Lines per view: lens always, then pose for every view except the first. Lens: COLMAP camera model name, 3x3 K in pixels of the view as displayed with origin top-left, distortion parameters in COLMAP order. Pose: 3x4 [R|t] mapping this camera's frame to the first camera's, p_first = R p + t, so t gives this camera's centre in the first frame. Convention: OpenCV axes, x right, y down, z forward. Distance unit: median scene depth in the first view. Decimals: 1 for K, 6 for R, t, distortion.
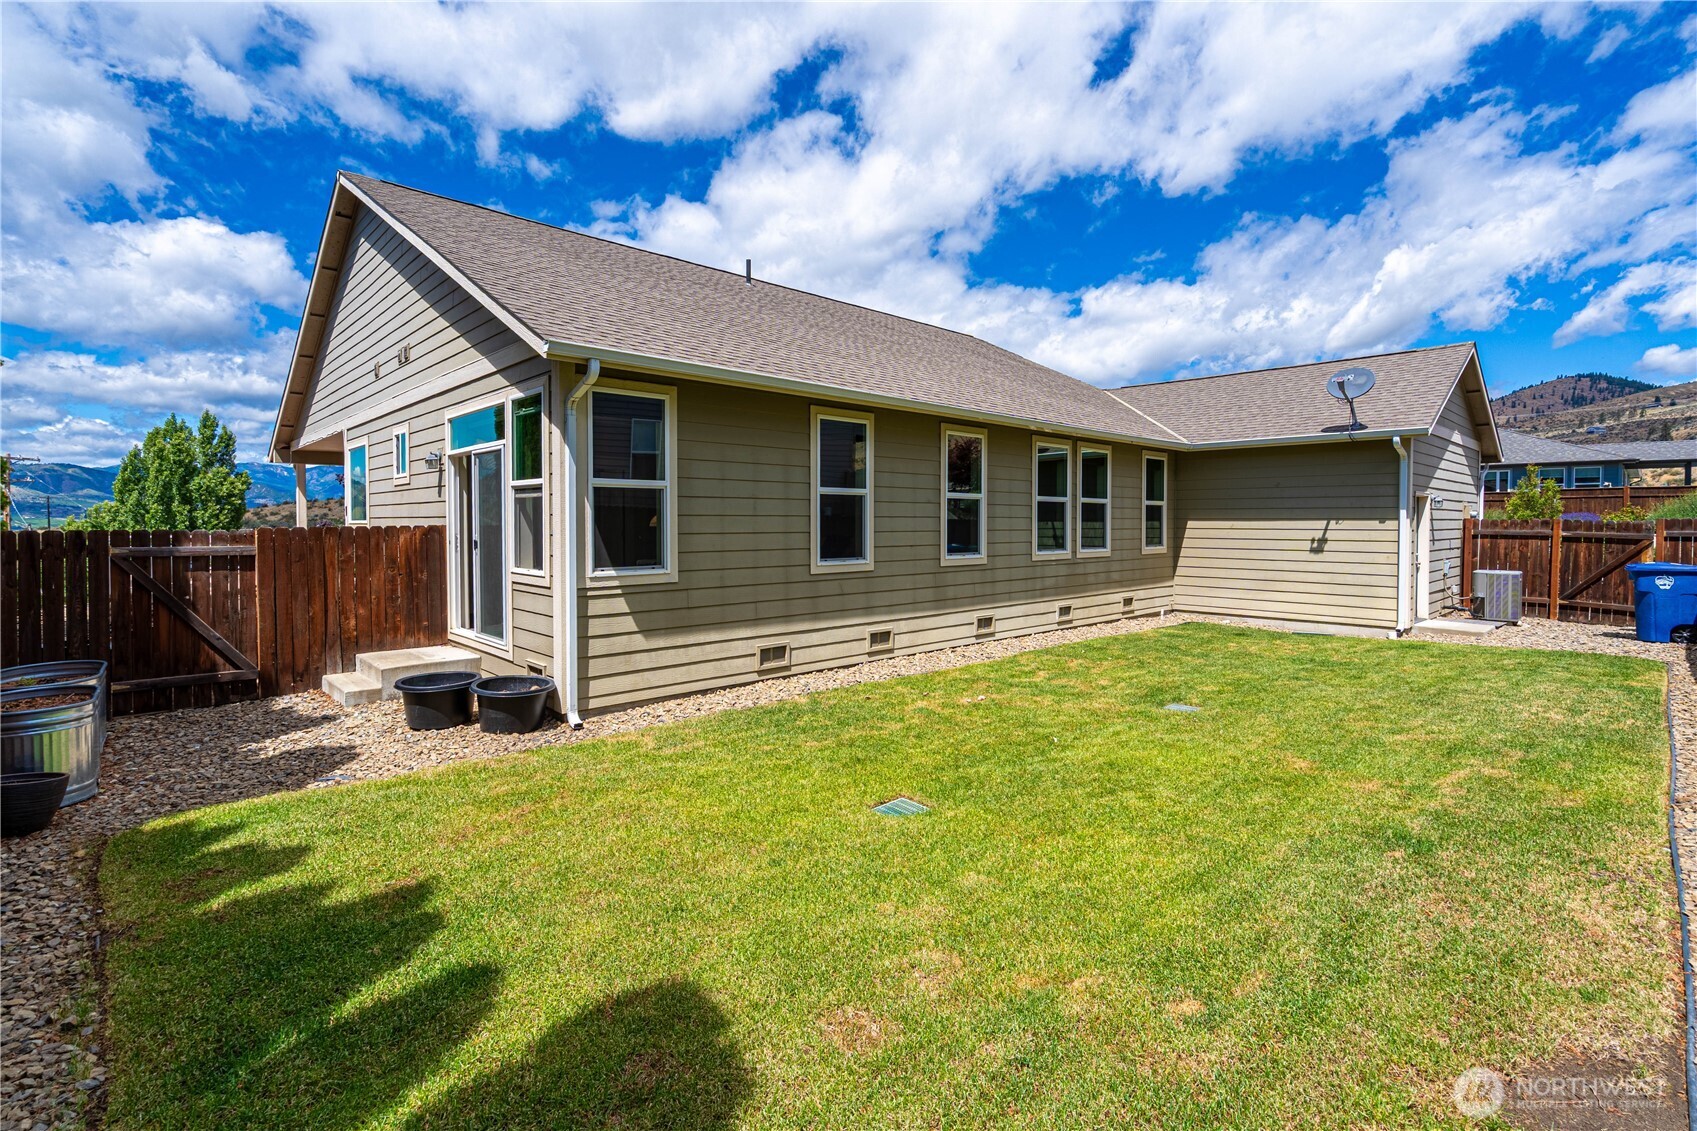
lens RADIAL K [[787.8, 0, 850.0], [0, 787.8, 542.3], [0, 0, 1]] dist [-0.002917, -0.000351]
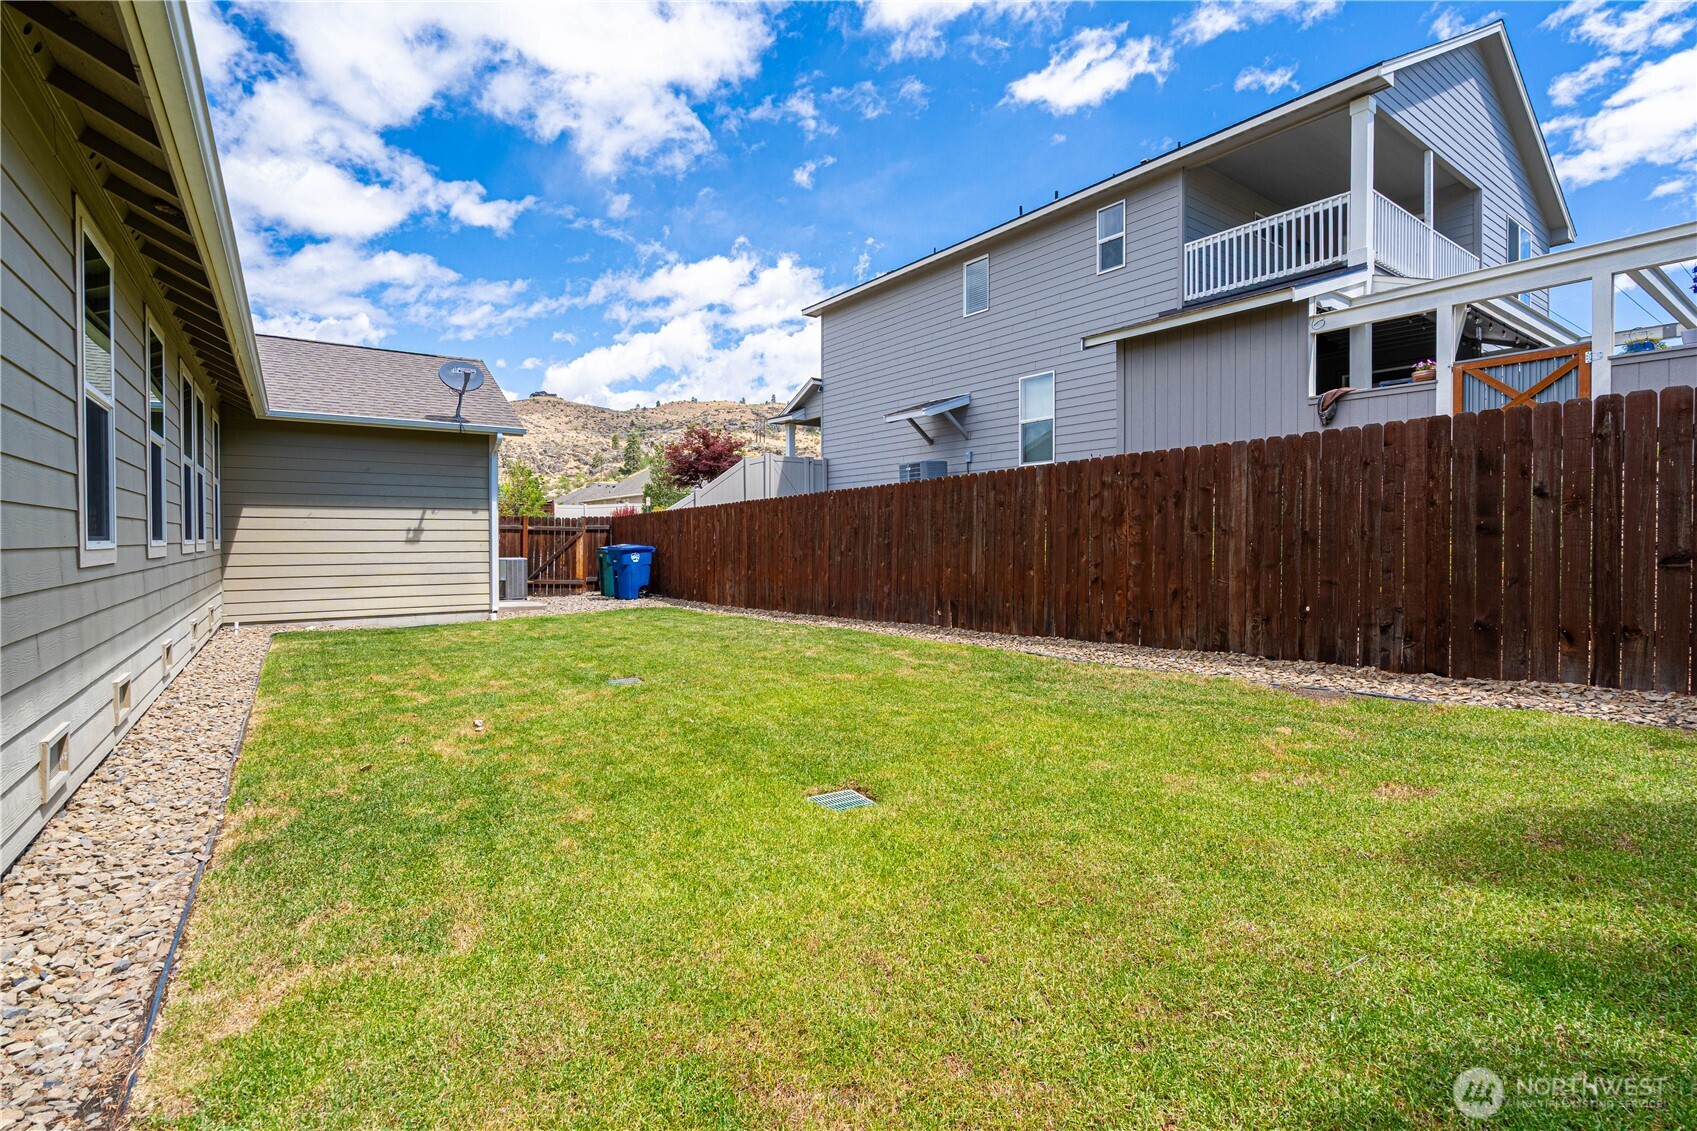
lens RADIAL K [[787.8, 0, 850.0], [0, 787.8, 542.3], [0, 0, 1]] dist [-0.002917, -0.000351]
pose [[0.138708, -0.006399, 0.990313, -0.295321], [0.026721, 0.999639, 0.002716, 0.024379], [-0.989973, 0.026086, 0.138828, 0.338592]]
